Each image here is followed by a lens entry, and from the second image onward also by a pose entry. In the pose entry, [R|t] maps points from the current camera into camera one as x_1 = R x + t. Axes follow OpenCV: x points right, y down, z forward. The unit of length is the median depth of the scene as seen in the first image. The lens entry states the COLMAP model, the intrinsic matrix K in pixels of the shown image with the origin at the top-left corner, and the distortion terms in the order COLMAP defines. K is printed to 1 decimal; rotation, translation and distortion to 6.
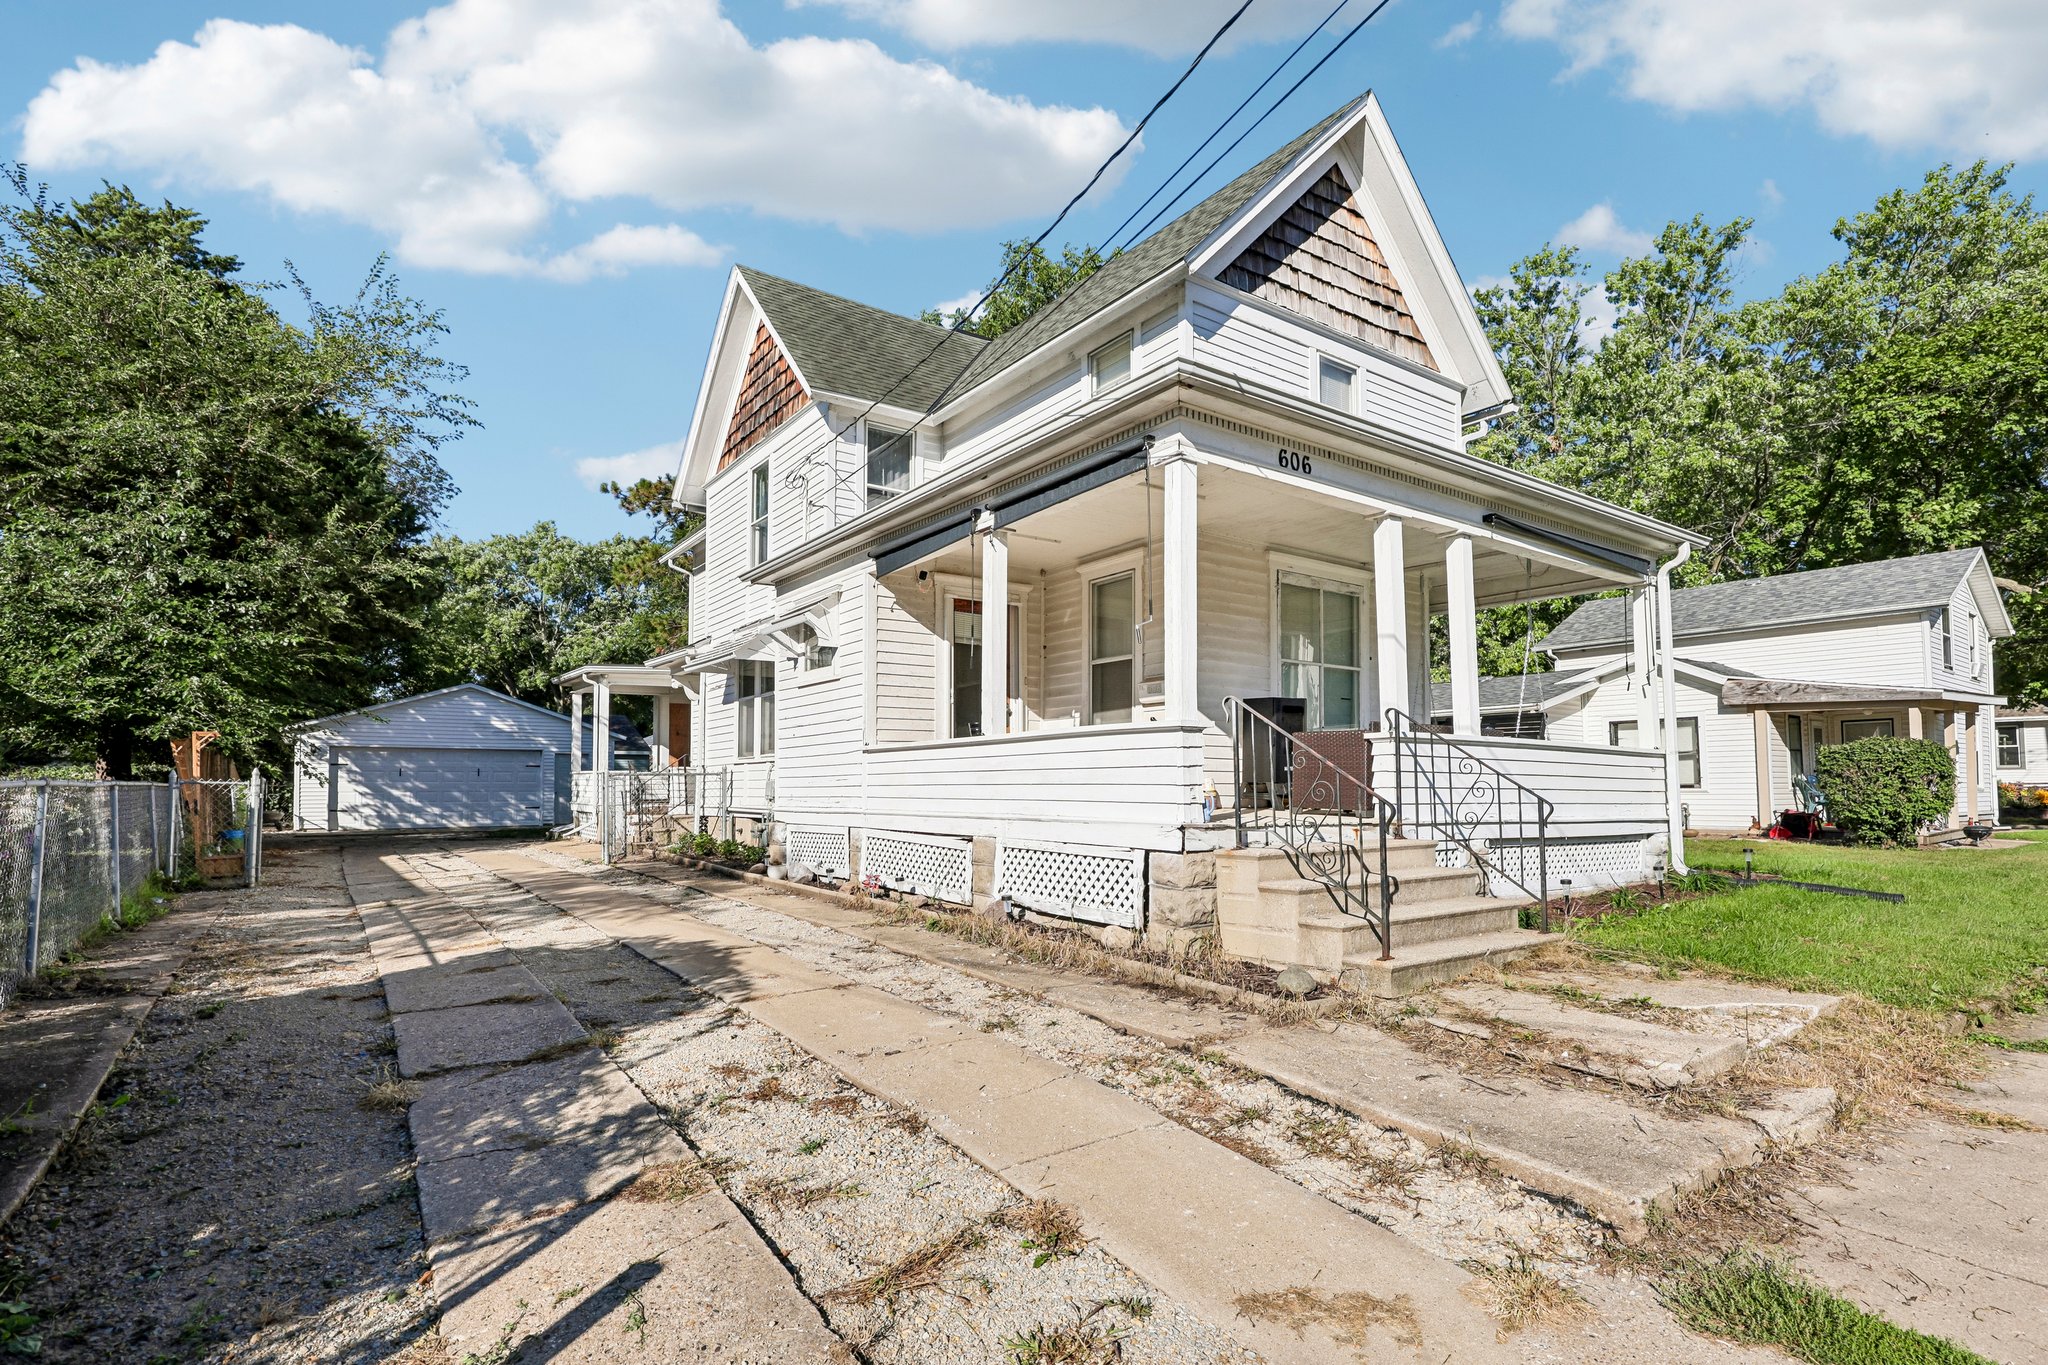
lens RADIAL K [[1021.9, 0, 1028.5], [0, 1021.9, 670.1], [0, 0, 1]] dist [0.003885, 0.000199]
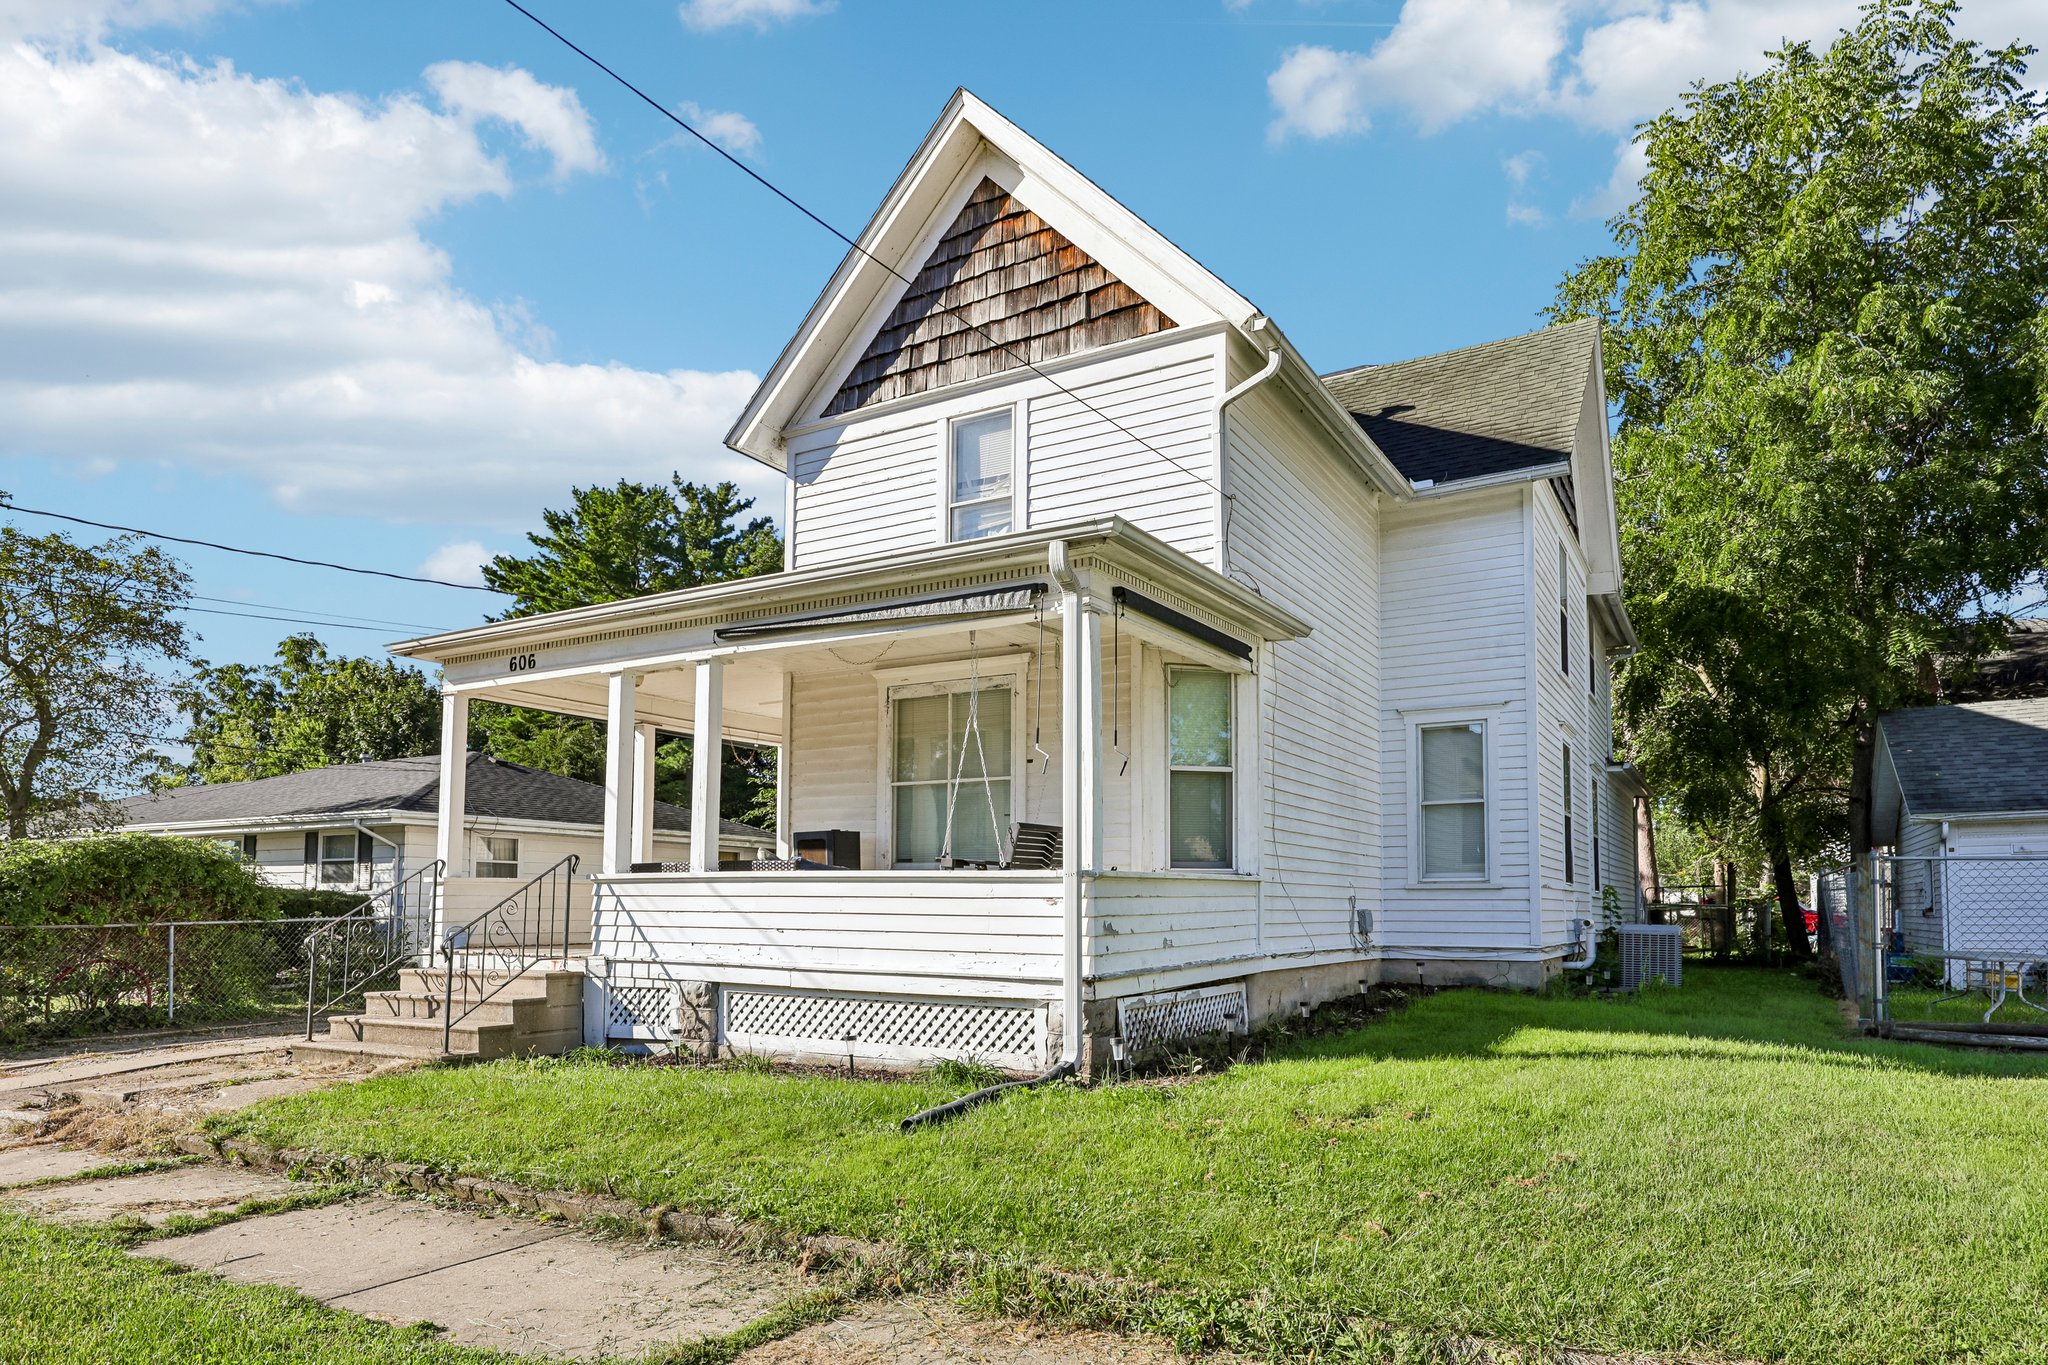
lens RADIAL K [[1208.9, 0, 1023.4], [0, 1208.9, 727.2], [0, 0, 1]] dist [-0.002853, -0.000323]
pose [[0.408950, -0.136488, -0.902292, 1.299068], [0.108081, 0.989037, -0.100623, 0.062899], [0.906134, -0.056371, 0.419218, 0.659840]]
